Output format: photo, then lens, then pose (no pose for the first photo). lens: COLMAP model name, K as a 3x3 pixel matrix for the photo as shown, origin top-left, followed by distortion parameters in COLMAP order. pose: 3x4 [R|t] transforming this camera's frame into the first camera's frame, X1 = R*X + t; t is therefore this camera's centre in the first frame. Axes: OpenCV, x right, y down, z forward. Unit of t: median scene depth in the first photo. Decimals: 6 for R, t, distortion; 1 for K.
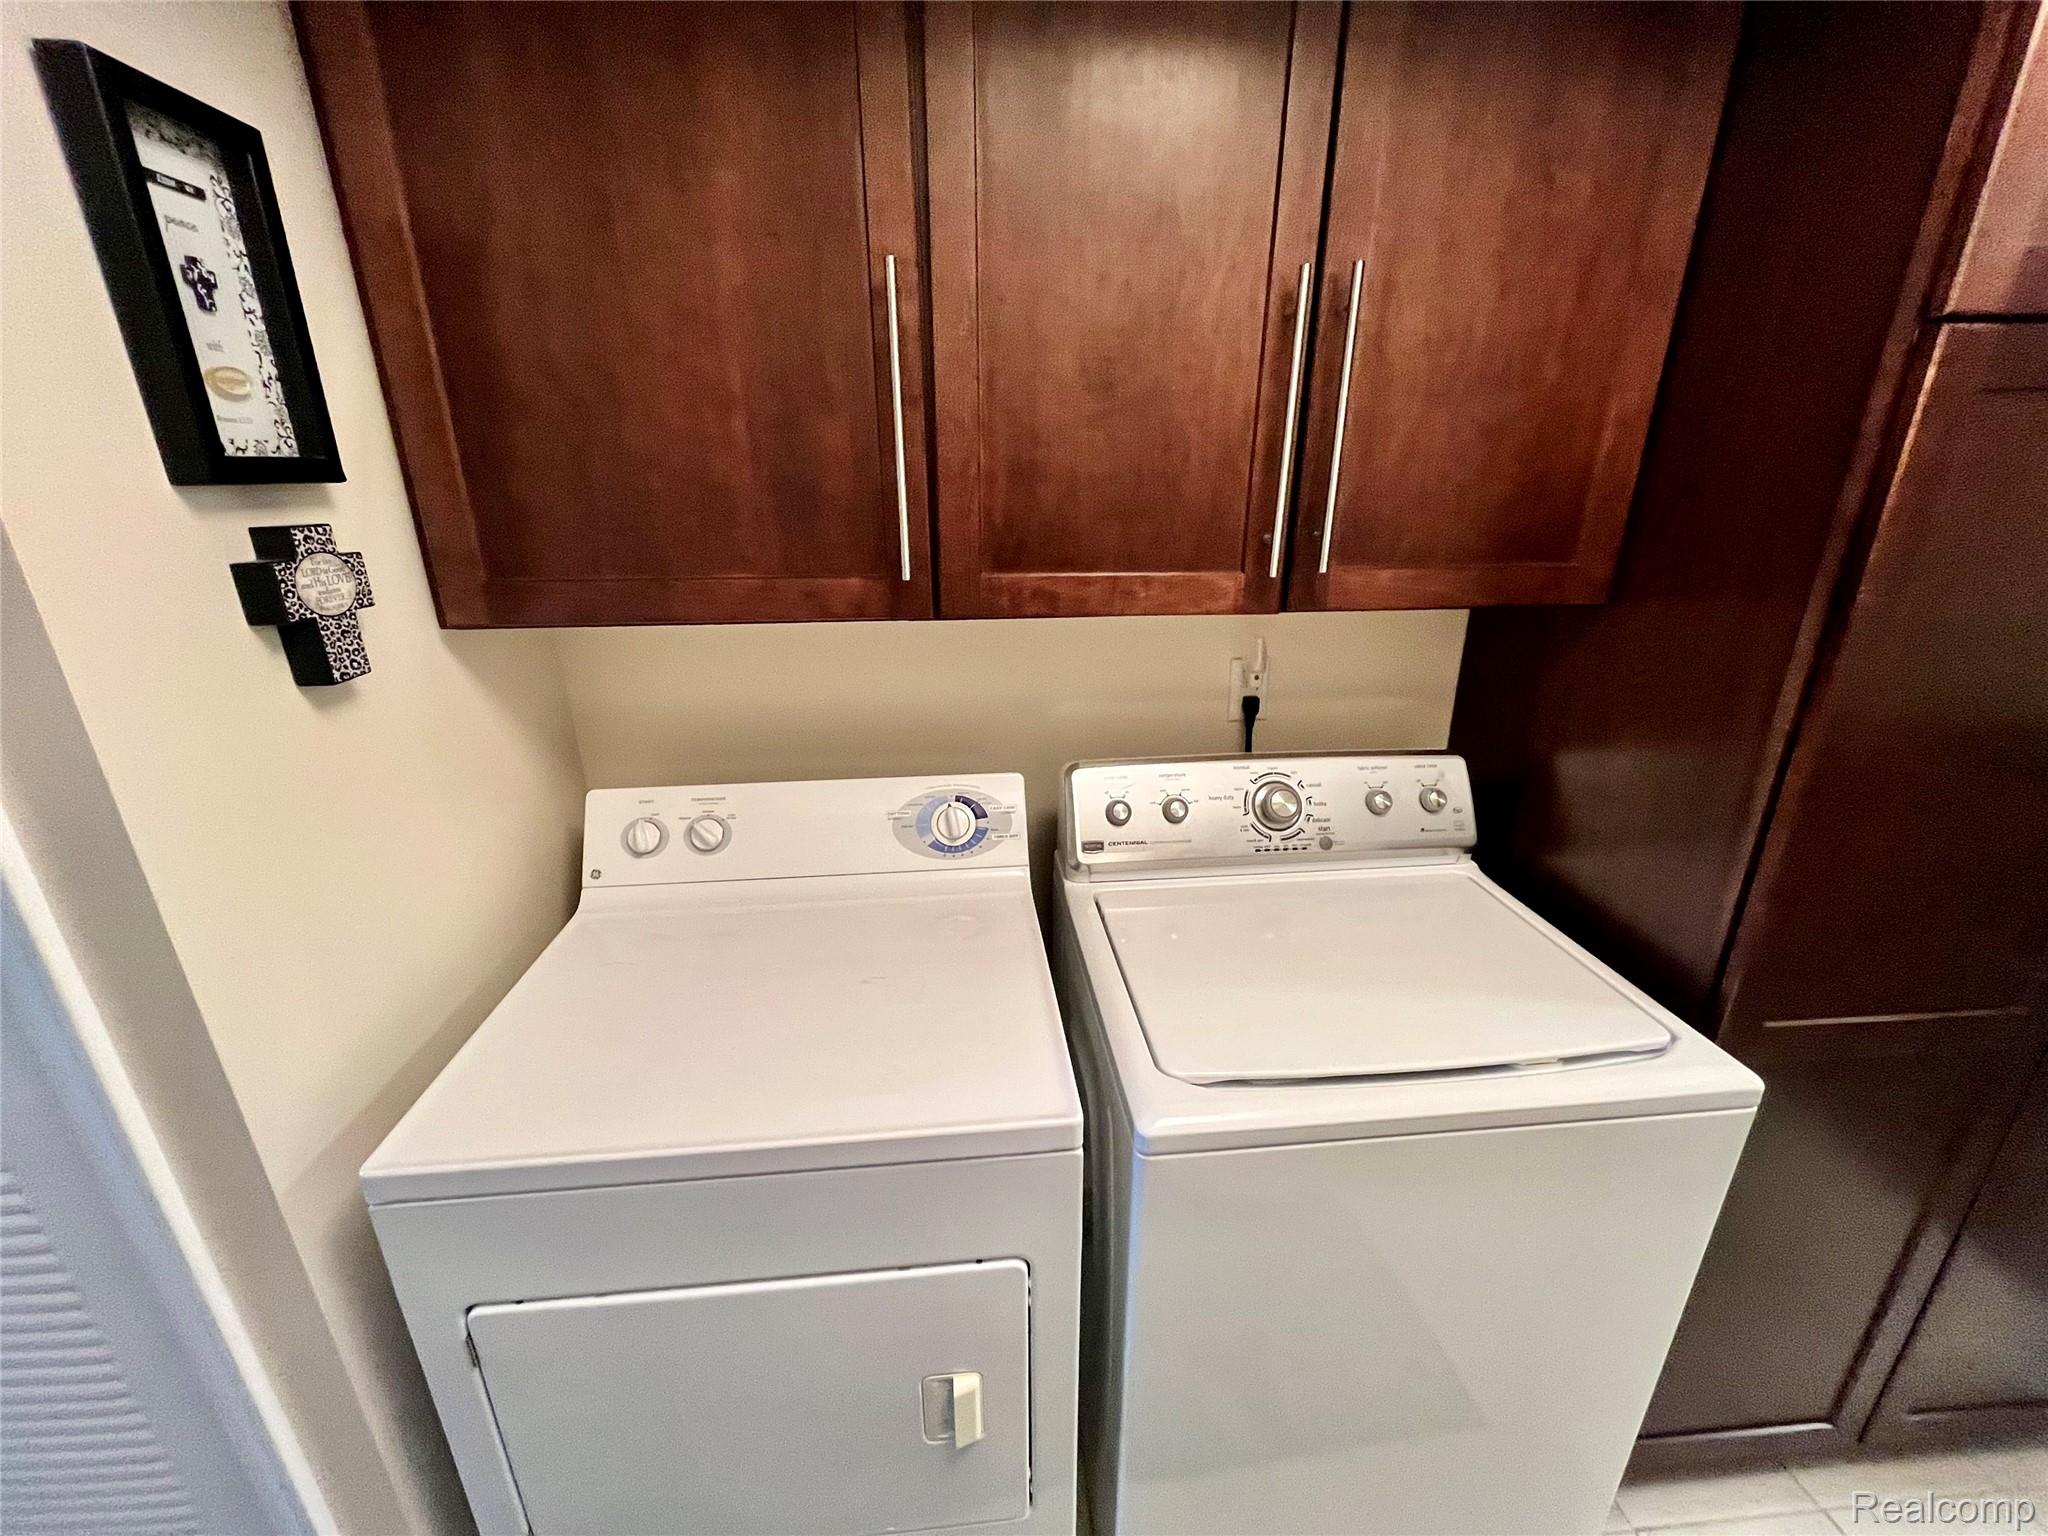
lens RADIAL K [[830.6, 0, 1021.8], [0, 830.6, 765.6], [0, 0, 1]] dist [-0.002461, -0.000073]
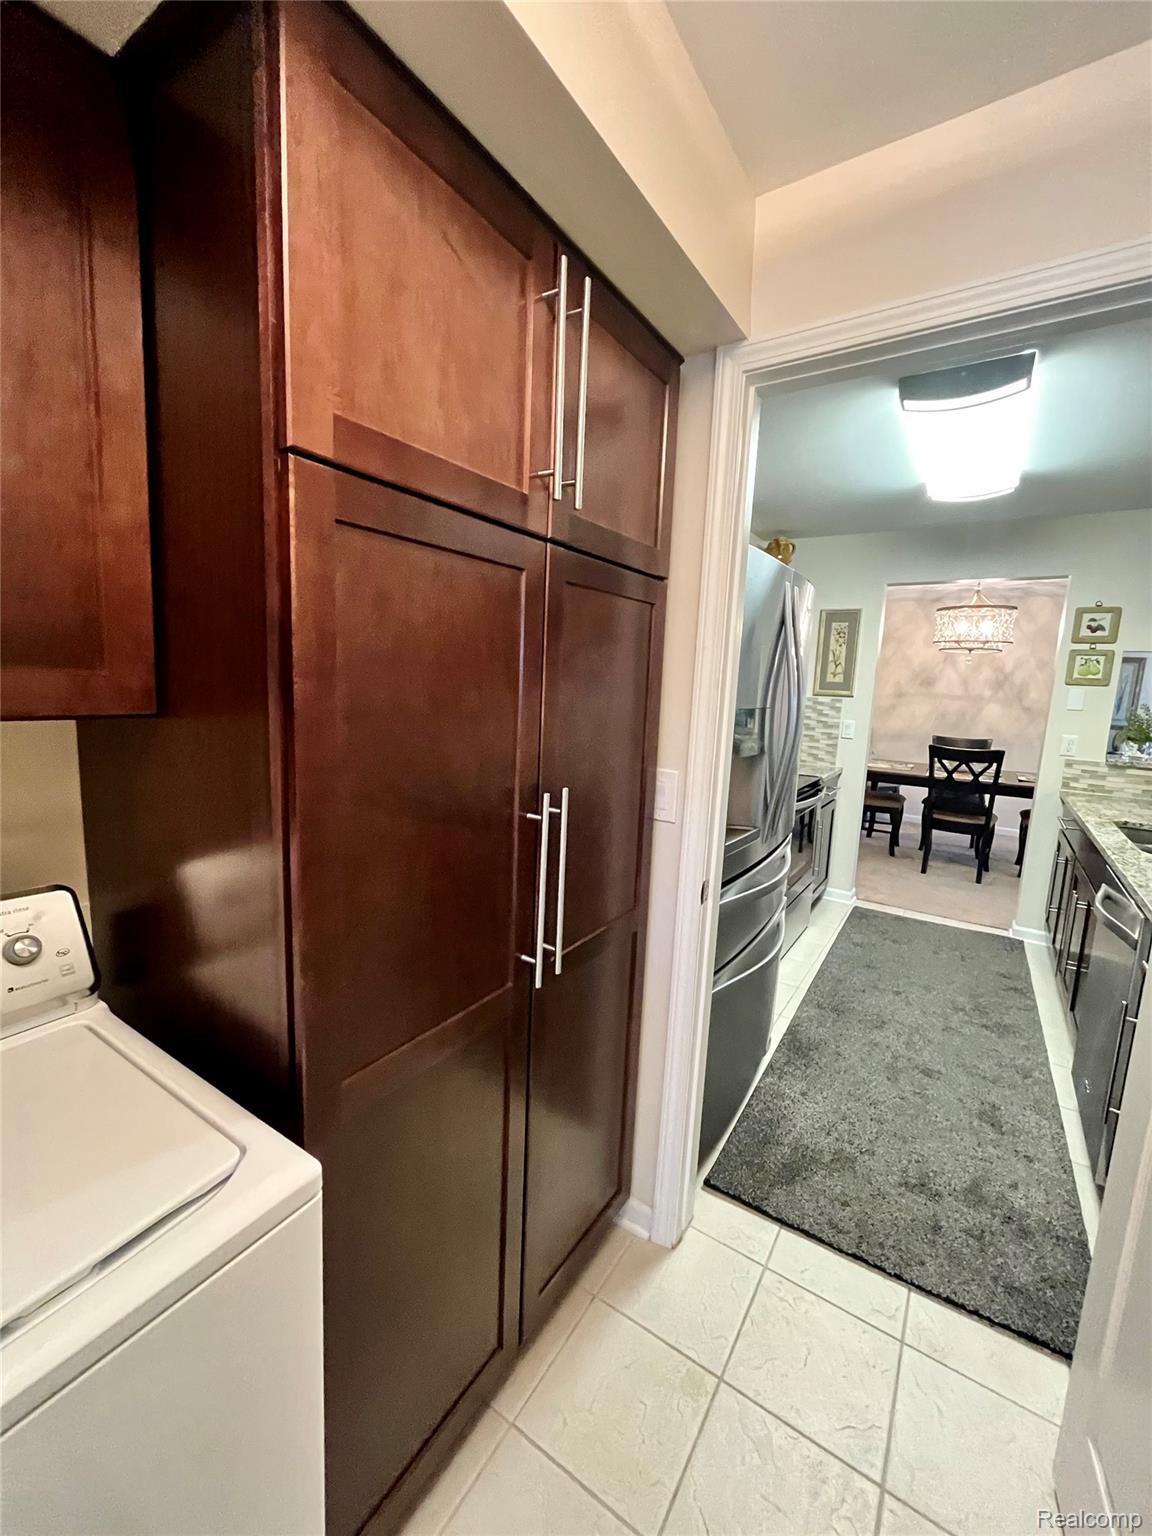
lens RADIAL K [[623.0, 0, 576.6], [0, 623.0, 770.0], [0, 0, 1]] dist [-0.002461, -0.000073]
pose [[0.617691, -0.080144, 0.782327, 0.457774], [0.210289, 0.975401, -0.066112, 0.028653], [-0.757784, 0.205351, 0.619350, 0.174370]]
